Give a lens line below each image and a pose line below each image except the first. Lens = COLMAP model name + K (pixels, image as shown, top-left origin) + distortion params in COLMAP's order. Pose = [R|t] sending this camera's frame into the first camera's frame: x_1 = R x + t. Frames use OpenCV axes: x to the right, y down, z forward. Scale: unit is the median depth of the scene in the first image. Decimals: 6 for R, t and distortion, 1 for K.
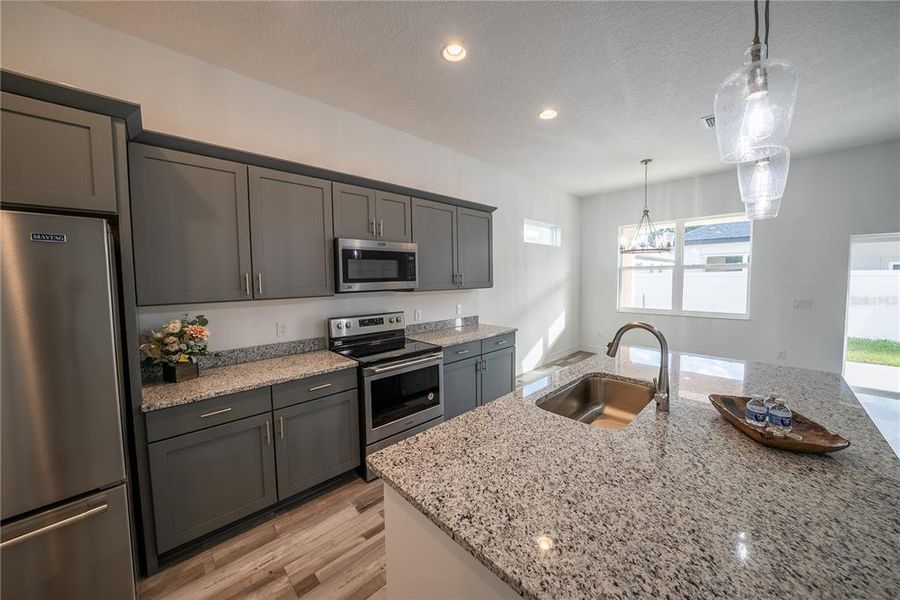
lens RADIAL K [[317.3, 0, 452.2], [0, 317.3, 296.2], [0, 0, 1]] dist [-0.017247, 0.000174]
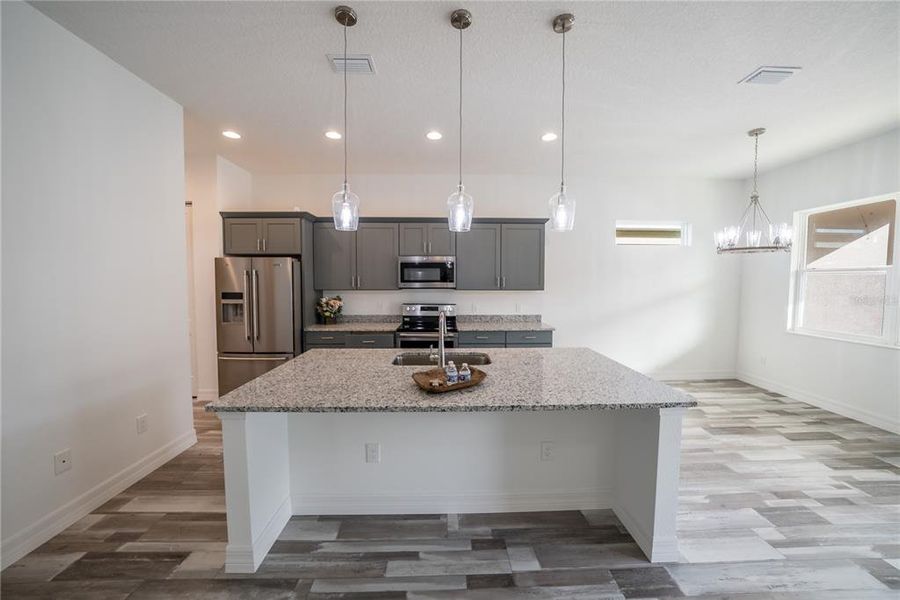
lens RADIAL K [[317.3, 0, 452.2], [0, 317.3, 296.2], [0, 0, 1]] dist [-0.017247, 0.000174]
pose [[0.740222, 0.045664, -0.670810, 0.886839], [-0.052805, 0.998558, 0.009706, -0.000019], [0.670286, 0.028237, 0.741566, -0.062769]]
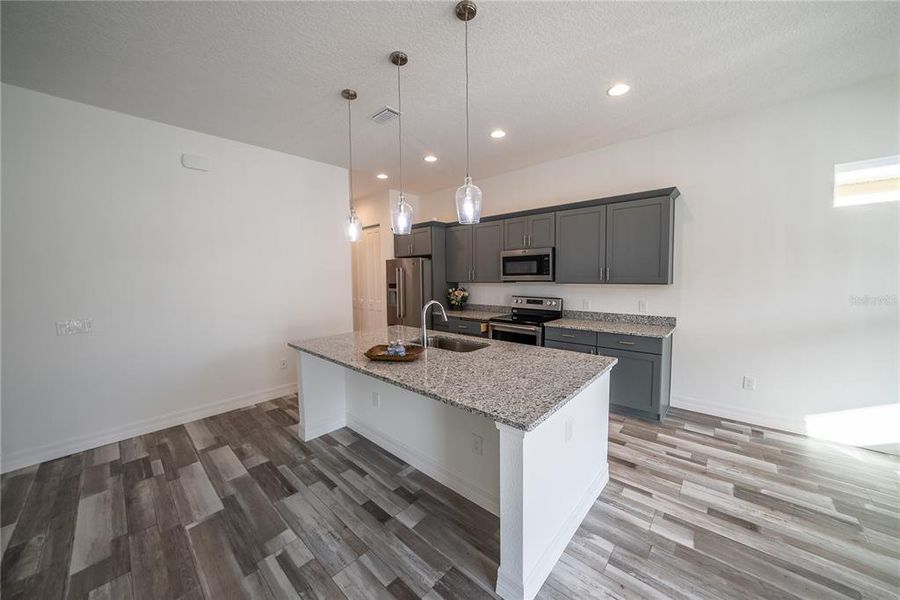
lens RADIAL K [[317.3, 0, 452.2], [0, 317.3, 296.2], [0, 0, 1]] dist [-0.017247, 0.000174]
pose [[0.070237, 0.076972, -0.994556, 1.276945], [-0.052089, 0.995941, 0.073401, -0.038254], [0.996169, 0.046650, 0.073961, 0.518496]]
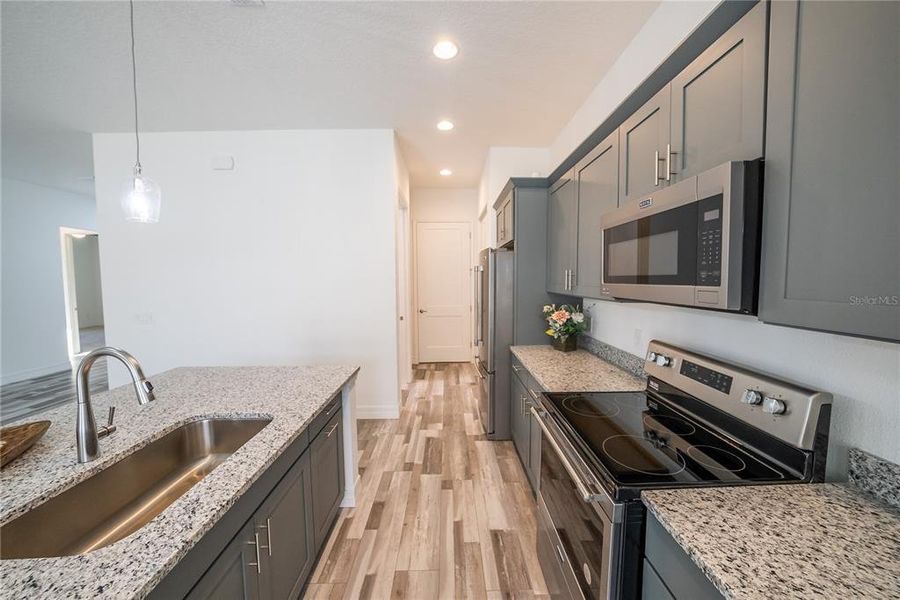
lens RADIAL K [[317.3, 0, 452.2], [0, 317.3, 296.2], [0, 0, 1]] dist [-0.017247, 0.000174]
pose [[-0.682001, 0.060506, -0.728844, 0.303638], [-0.030381, 0.993368, 0.110894, -0.067898], [0.730720, 0.097773, -0.675640, 1.074436]]
